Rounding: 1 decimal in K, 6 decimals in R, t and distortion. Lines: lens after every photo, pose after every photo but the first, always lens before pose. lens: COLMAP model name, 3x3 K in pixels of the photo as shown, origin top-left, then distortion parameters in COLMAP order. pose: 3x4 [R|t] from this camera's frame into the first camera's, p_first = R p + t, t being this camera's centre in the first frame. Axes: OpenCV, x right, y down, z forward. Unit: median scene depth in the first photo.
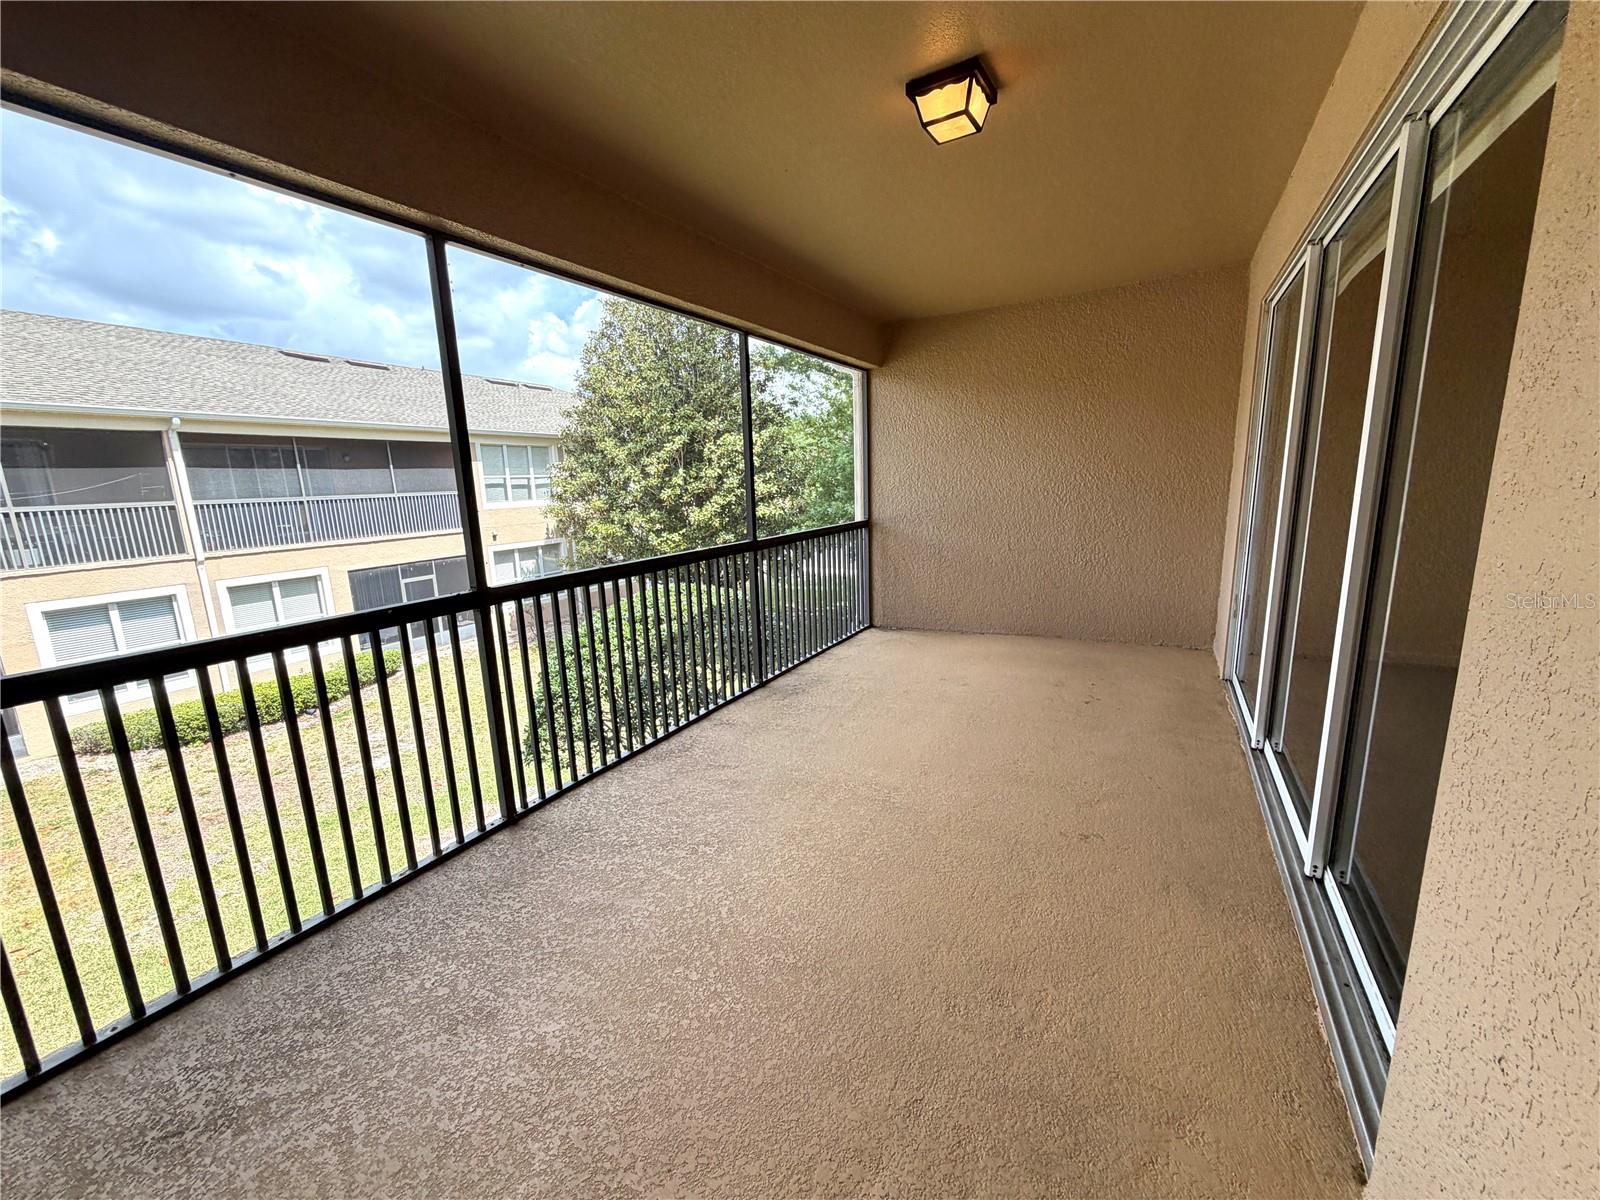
lens RADIAL K [[638.3, 0, 795.0], [0, 638.3, 605.9], [0, 0, 1]] dist [0.001208, -0.000083]
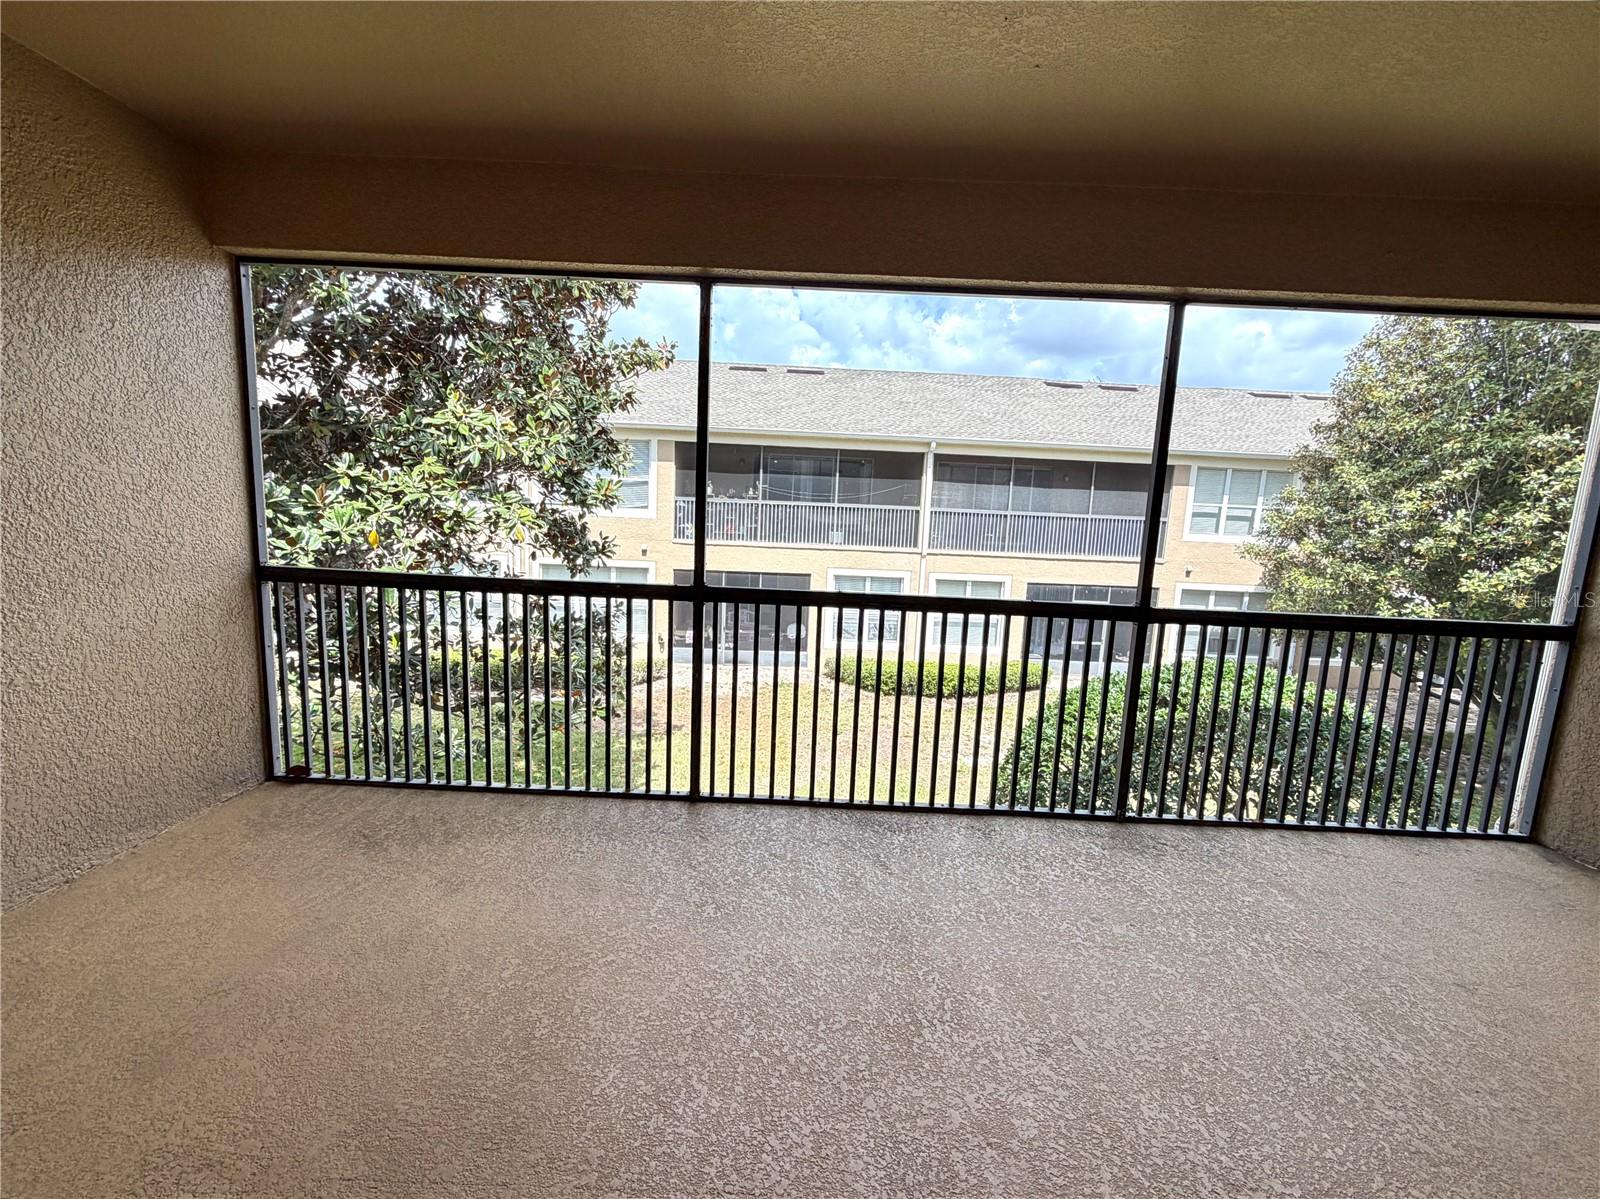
lens RADIAL K [[697.9, 0, 800.0], [0, 697.9, 599.5], [0, 0, 1]] dist [0.001492, -0.000068]
pose [[0.474774, 0.178947, -0.861724, 0.125448], [-0.231939, 0.969940, 0.073631, -0.025231], [0.848996, 0.164909, 0.502007, 0.102688]]
